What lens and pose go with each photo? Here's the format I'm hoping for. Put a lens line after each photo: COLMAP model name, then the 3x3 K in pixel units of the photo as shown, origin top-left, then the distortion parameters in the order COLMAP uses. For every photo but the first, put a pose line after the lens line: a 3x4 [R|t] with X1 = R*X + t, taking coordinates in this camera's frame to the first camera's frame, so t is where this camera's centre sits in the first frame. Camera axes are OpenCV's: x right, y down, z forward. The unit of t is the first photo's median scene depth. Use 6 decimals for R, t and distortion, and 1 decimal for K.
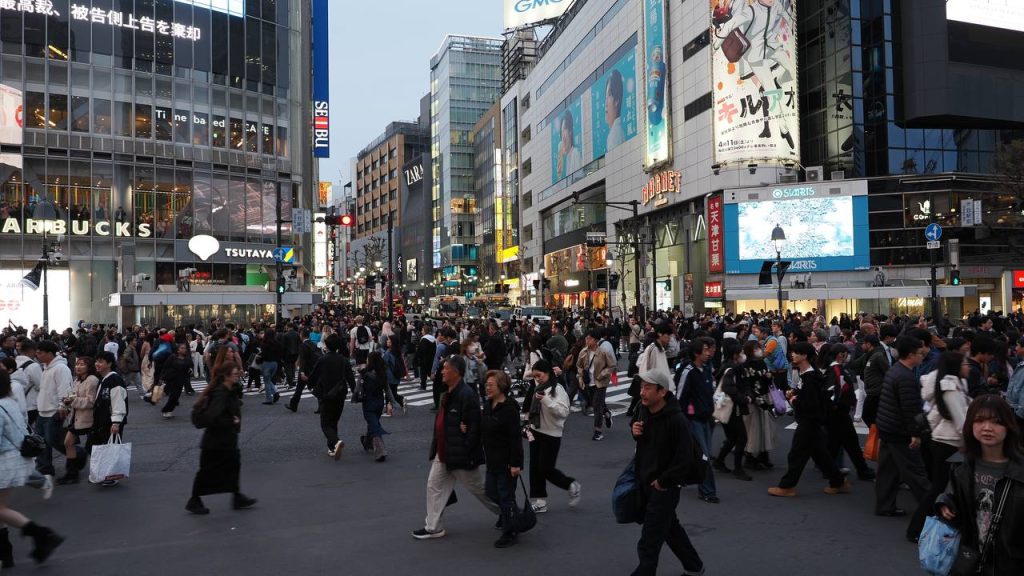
lens RADIAL K [[731.5, 0, 512.0], [0, 731.5, 288.0], [0, 0, 1]] dist [-0.005701, -0.001417]
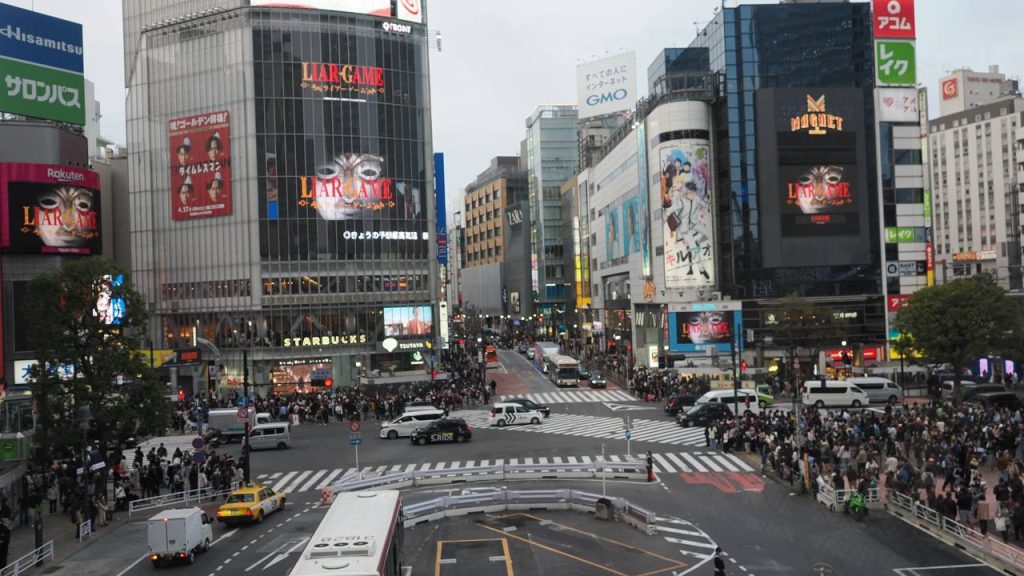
lens RADIAL K [[768.9, 0, 512.0], [0, 768.9, 288.0], [0, 0, 1]] dist [0.008899, 0.007538]
pose [[0.988117, -0.027092, -0.151299, 0.197373], [0.025423, 0.999593, -0.012952, -0.158062], [0.151588, 0.008952, 0.988403, -0.899017]]
